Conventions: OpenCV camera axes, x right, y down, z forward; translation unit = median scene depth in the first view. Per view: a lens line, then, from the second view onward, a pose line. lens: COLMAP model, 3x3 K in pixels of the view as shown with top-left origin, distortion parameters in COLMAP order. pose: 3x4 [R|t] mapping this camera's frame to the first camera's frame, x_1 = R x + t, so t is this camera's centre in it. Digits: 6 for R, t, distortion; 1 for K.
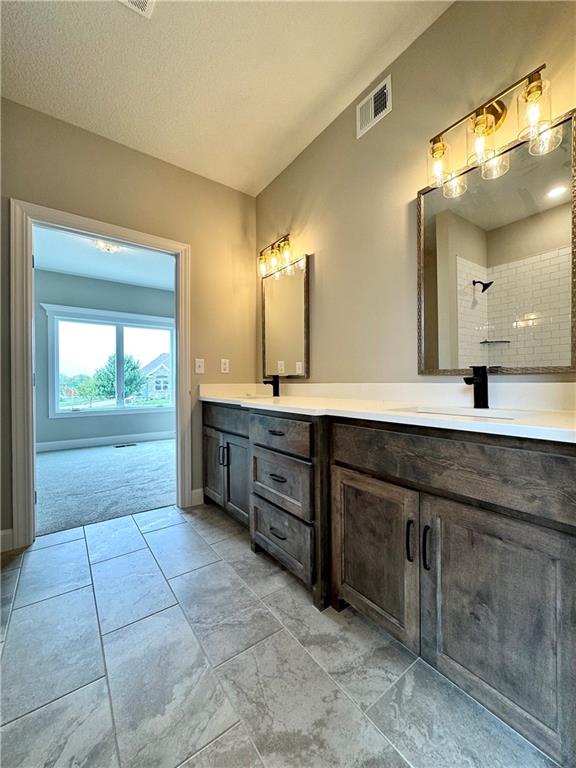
lens RADIAL K [[309.2, 0, 286.0], [0, 309.2, 385.6], [0, 0, 1]] dist [-0.004428, 0.000731]
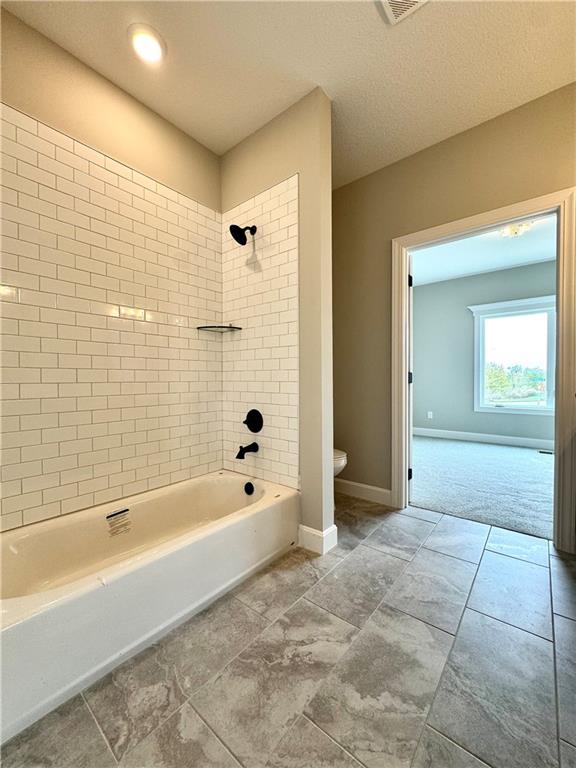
lens RADIAL K [[309.2, 0, 290.0], [0, 309.2, 377.3], [0, 0, 1]] dist [-0.004428, 0.000731]
pose [[0.253483, -0.002809, -0.967336, 0.214489], [-0.005604, 0.999975, -0.004372, -0.009068], [0.967324, 0.006529, 0.253461, 0.186827]]
